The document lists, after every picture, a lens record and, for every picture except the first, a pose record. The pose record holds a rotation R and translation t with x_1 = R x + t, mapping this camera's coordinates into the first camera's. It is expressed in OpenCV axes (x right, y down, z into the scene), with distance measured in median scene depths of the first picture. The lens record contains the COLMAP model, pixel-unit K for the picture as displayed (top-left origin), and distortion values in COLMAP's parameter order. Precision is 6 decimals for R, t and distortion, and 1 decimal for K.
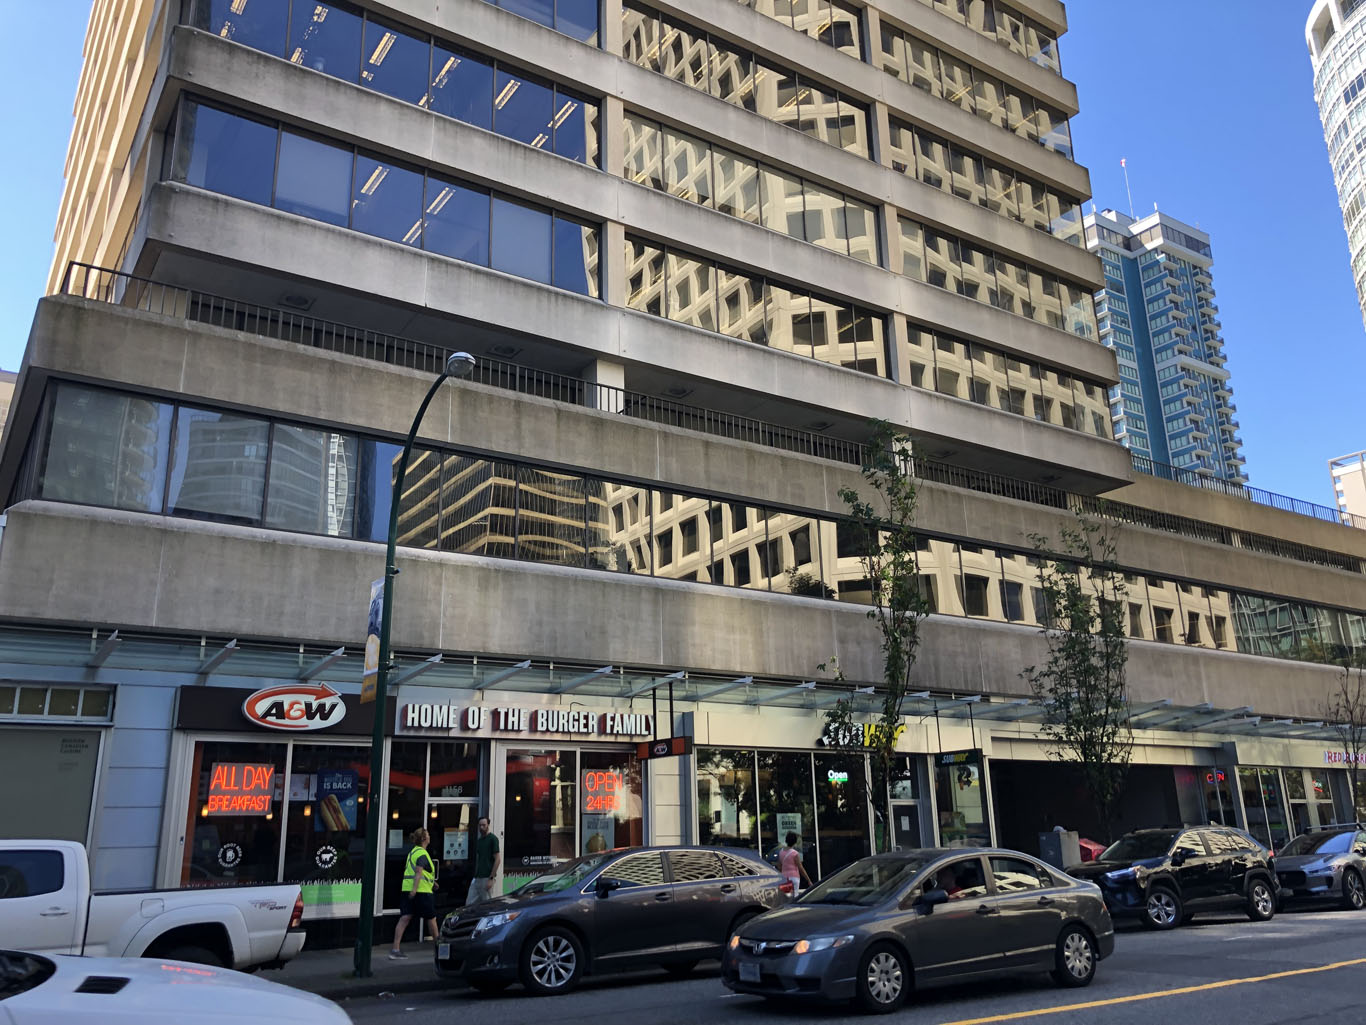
lens RADIAL K [[1123.5, 0, 683.0], [0, 1123.5, 512.5], [0, 0, 1]] dist [0.044361, 0.002527]
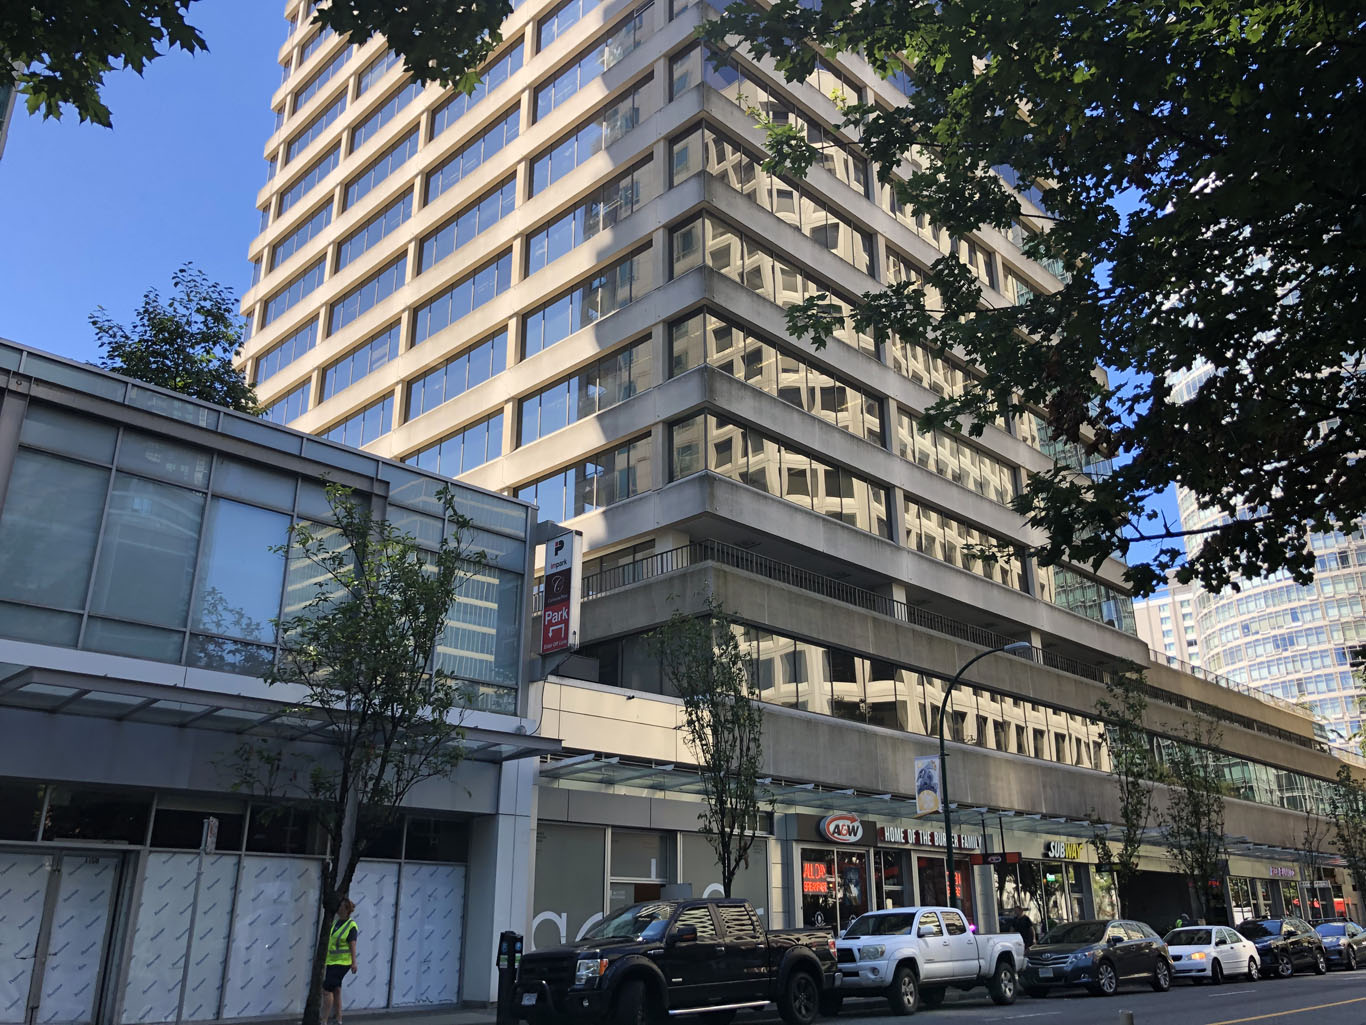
lens RADIAL K [[1113.1, 0, 683.0], [0, 1113.1, 512.5], [0, 0, 1]] dist [0.016824, 0.000680]
pose [[0.980199, 0.091878, 0.175406, -0.244290], [-0.080485, 0.994223, -0.071011, -0.040871], [-0.180917, 0.055487, 0.981932, -0.156625]]
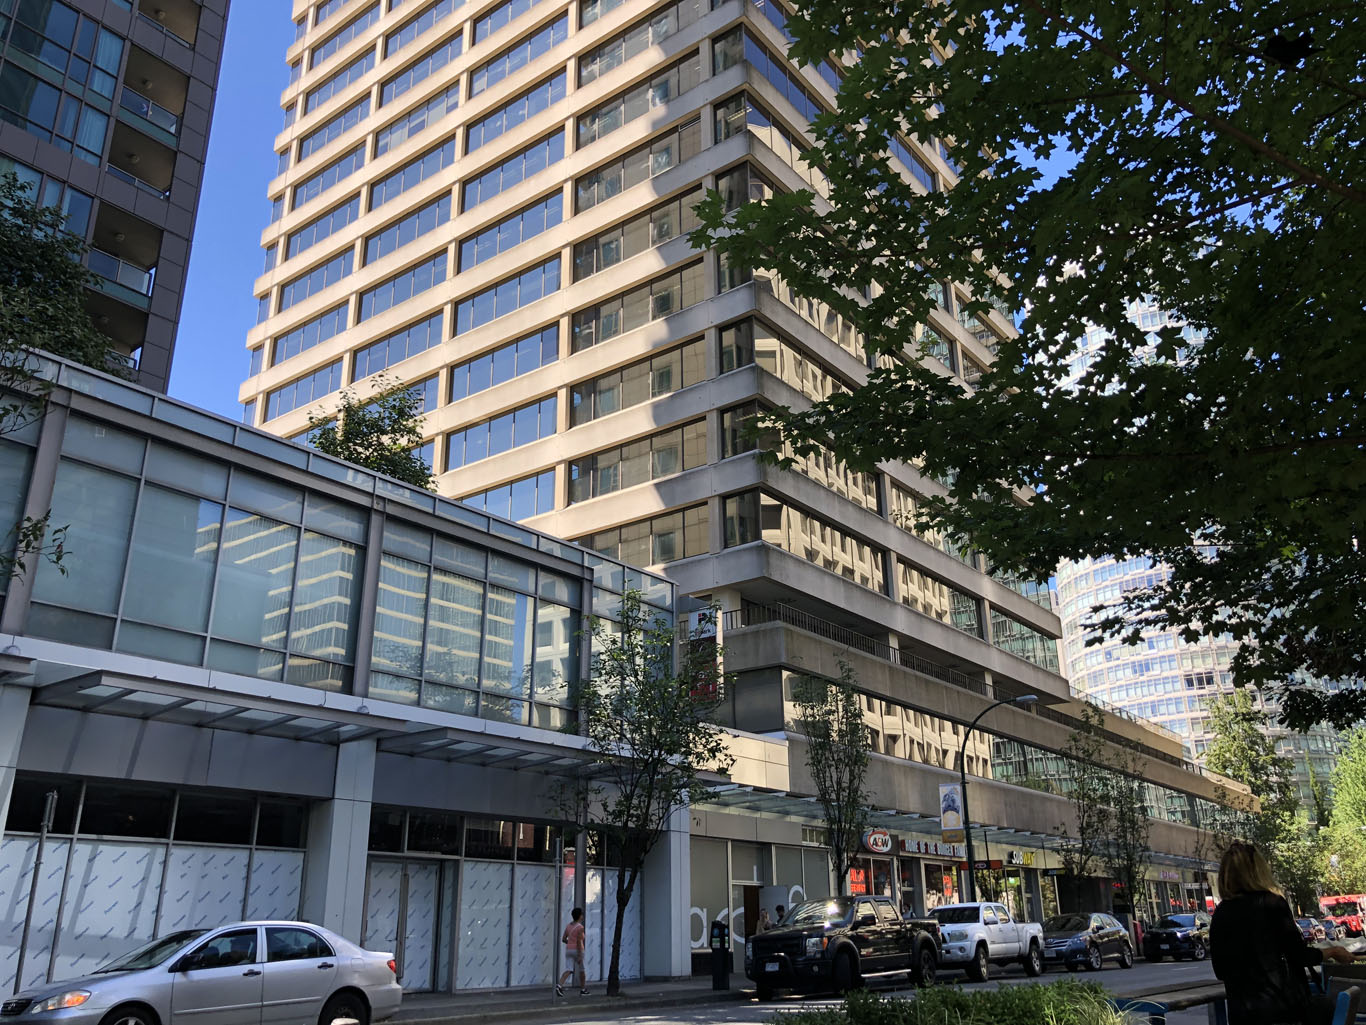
lens RADIAL K [[1113.1, 0, 683.0], [0, 1113.1, 512.5], [0, 0, 1]] dist [0.016824, 0.000680]
pose [[0.947934, 0.129172, 0.291094, -0.364026], [-0.108568, 0.990368, -0.085926, -0.055011], [-0.299389, 0.049848, 0.952828, -0.227932]]
